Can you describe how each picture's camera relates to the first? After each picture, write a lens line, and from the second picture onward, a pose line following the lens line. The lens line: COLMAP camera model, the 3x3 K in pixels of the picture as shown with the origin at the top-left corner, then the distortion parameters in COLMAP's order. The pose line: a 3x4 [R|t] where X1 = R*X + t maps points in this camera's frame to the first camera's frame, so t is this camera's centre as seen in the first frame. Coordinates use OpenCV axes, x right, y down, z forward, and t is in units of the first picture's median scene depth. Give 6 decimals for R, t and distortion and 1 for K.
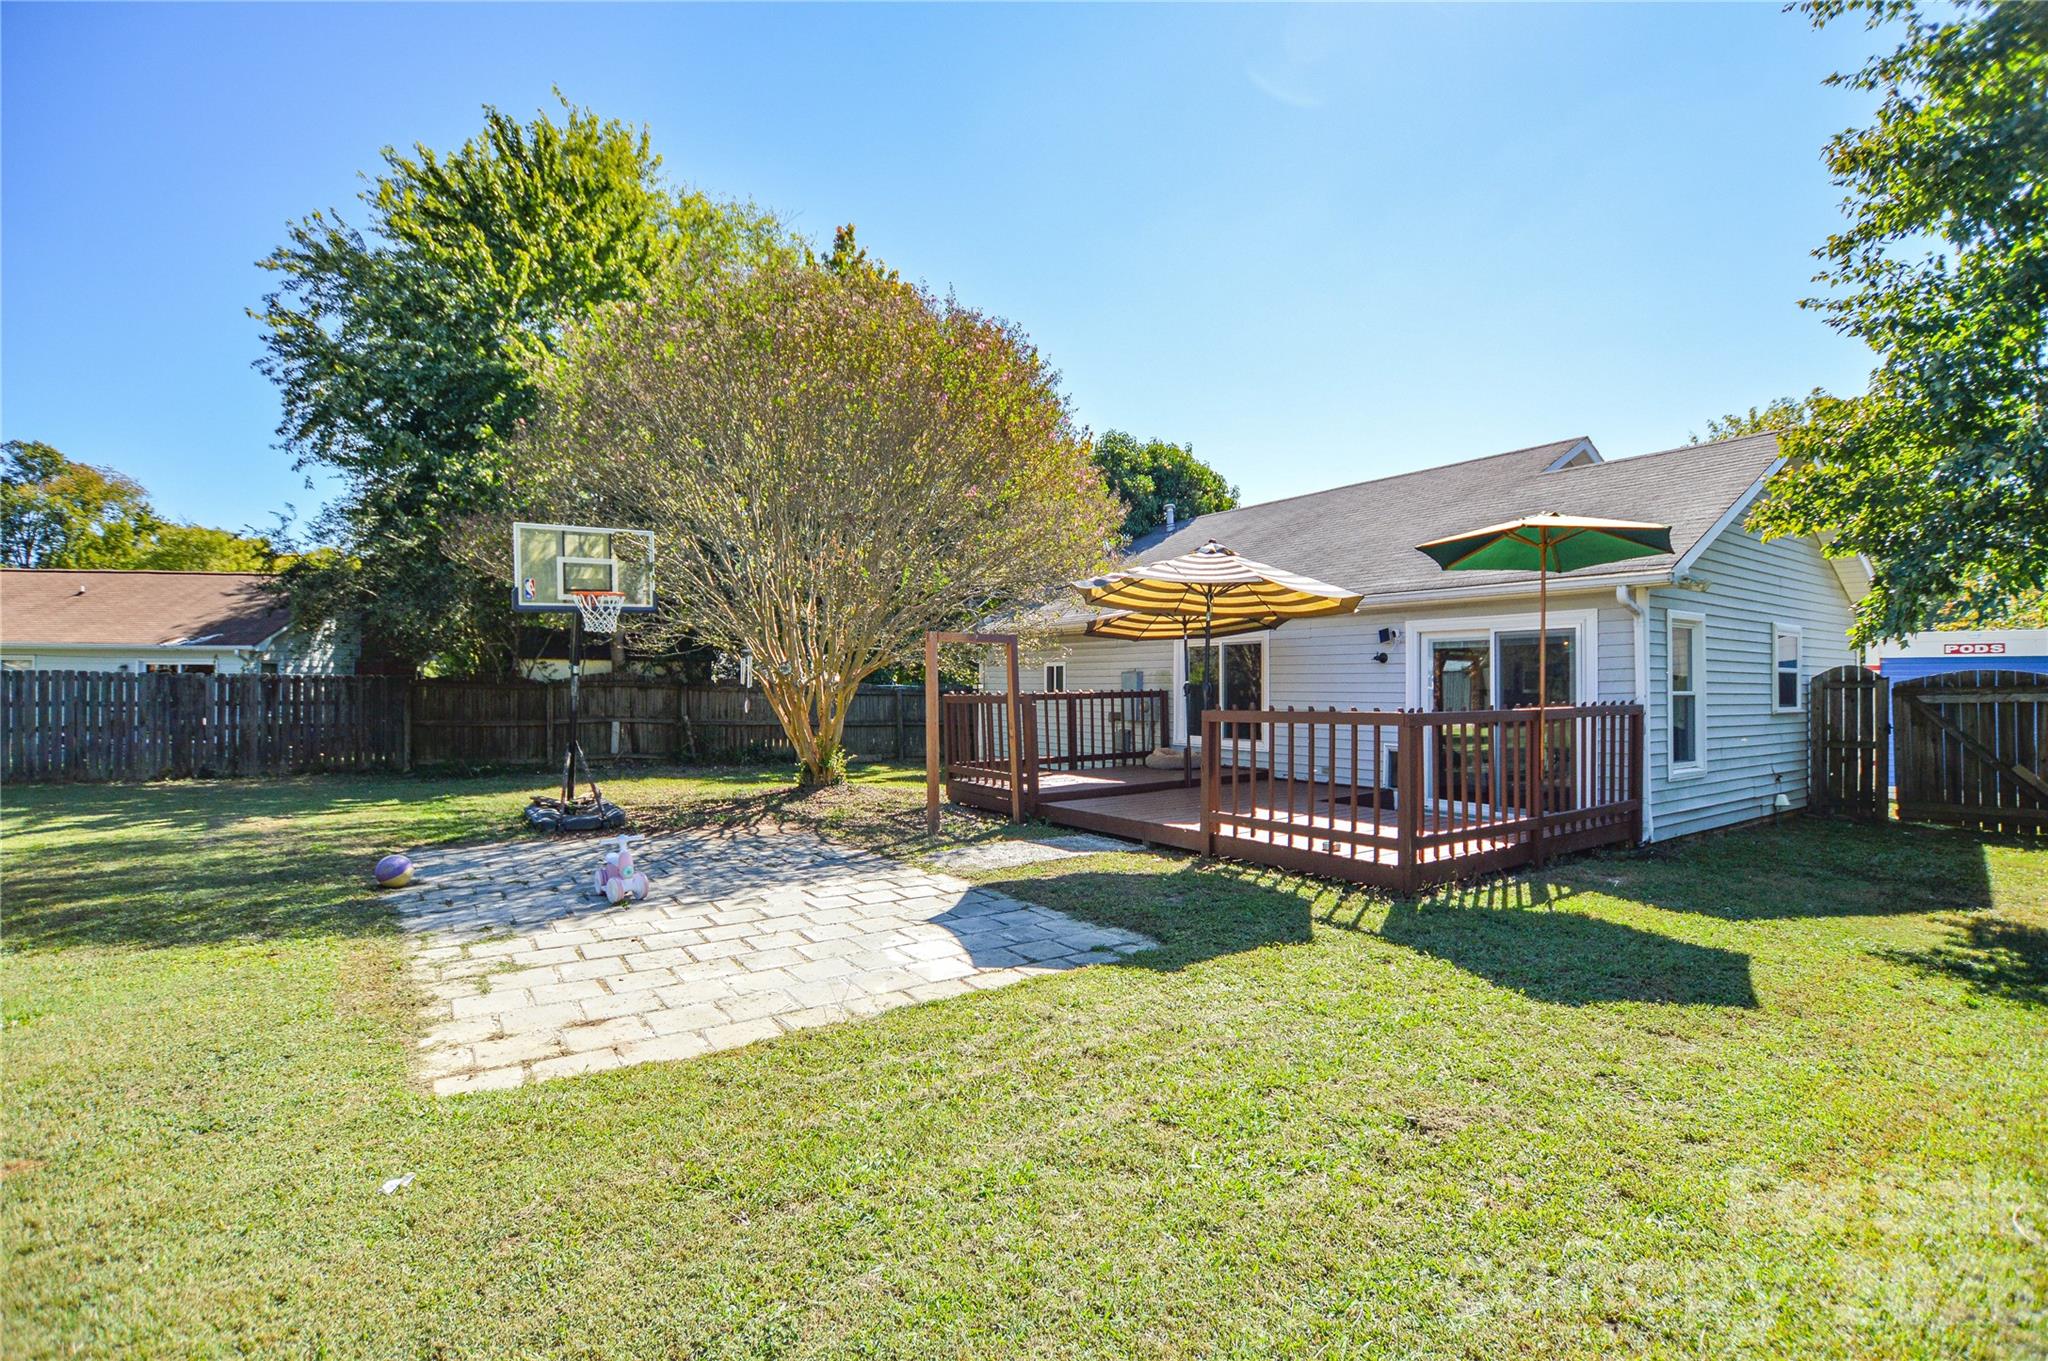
lens RADIAL K [[940.2, 0, 1033.8], [0, 940.2, 680.6], [0, 0, 1]] dist [-0.026248, 0.000314]
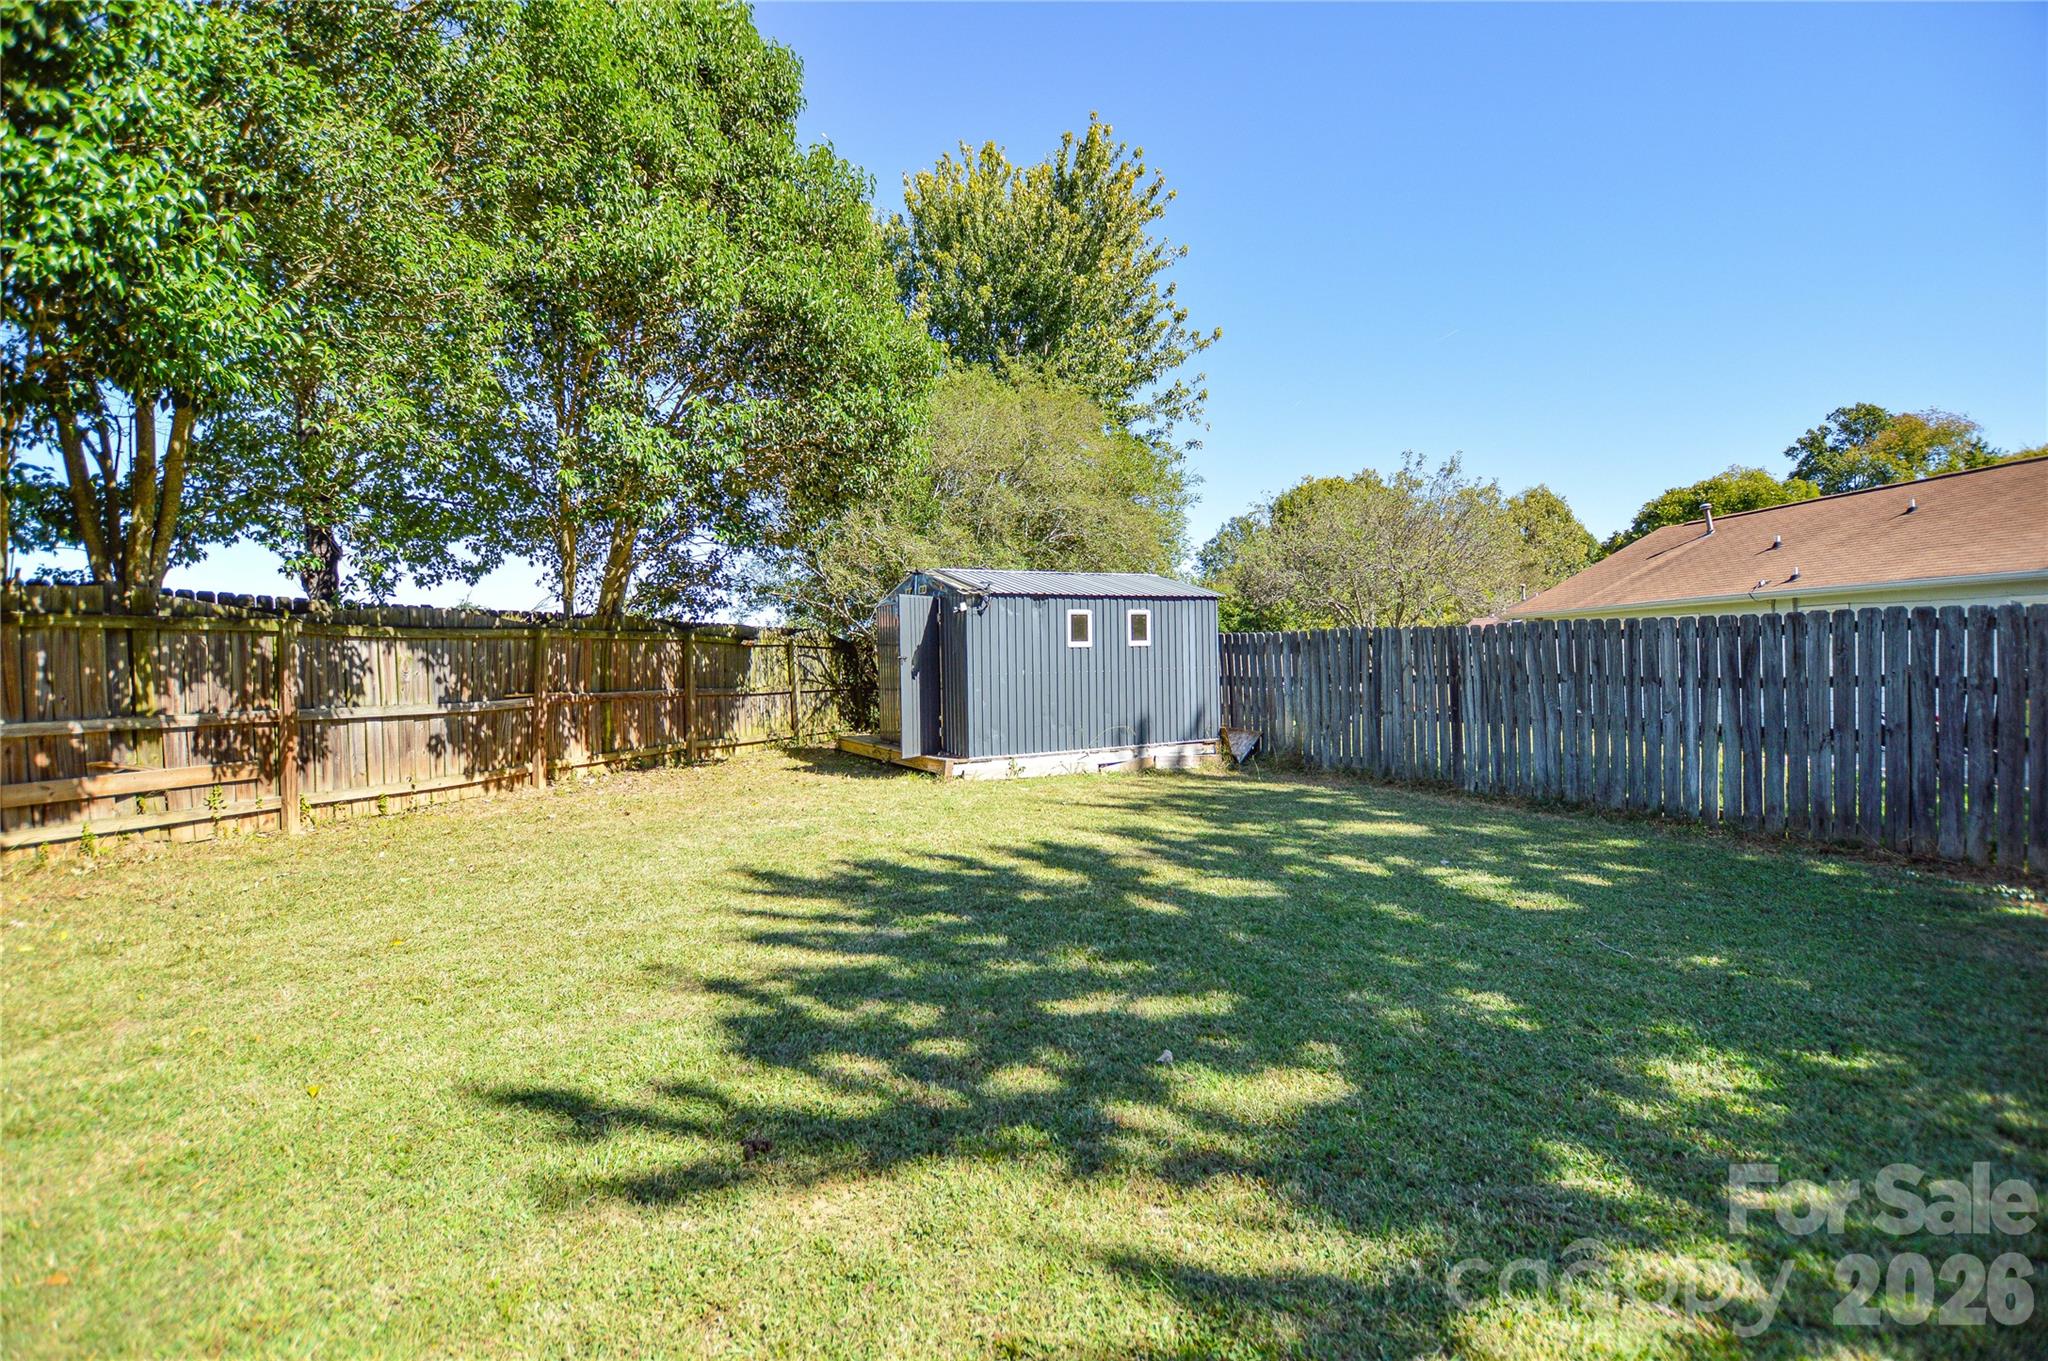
lens RADIAL K [[940.2, 0, 1033.8], [0, 940.2, 680.6], [0, 0, 1]] dist [-0.026248, 0.000314]
pose [[0.003058, 0.013817, -0.999900, -0.096346], [0.026883, 0.999542, 0.013894, 0.001147], [0.999634, -0.026922, 0.002685, 0.091370]]
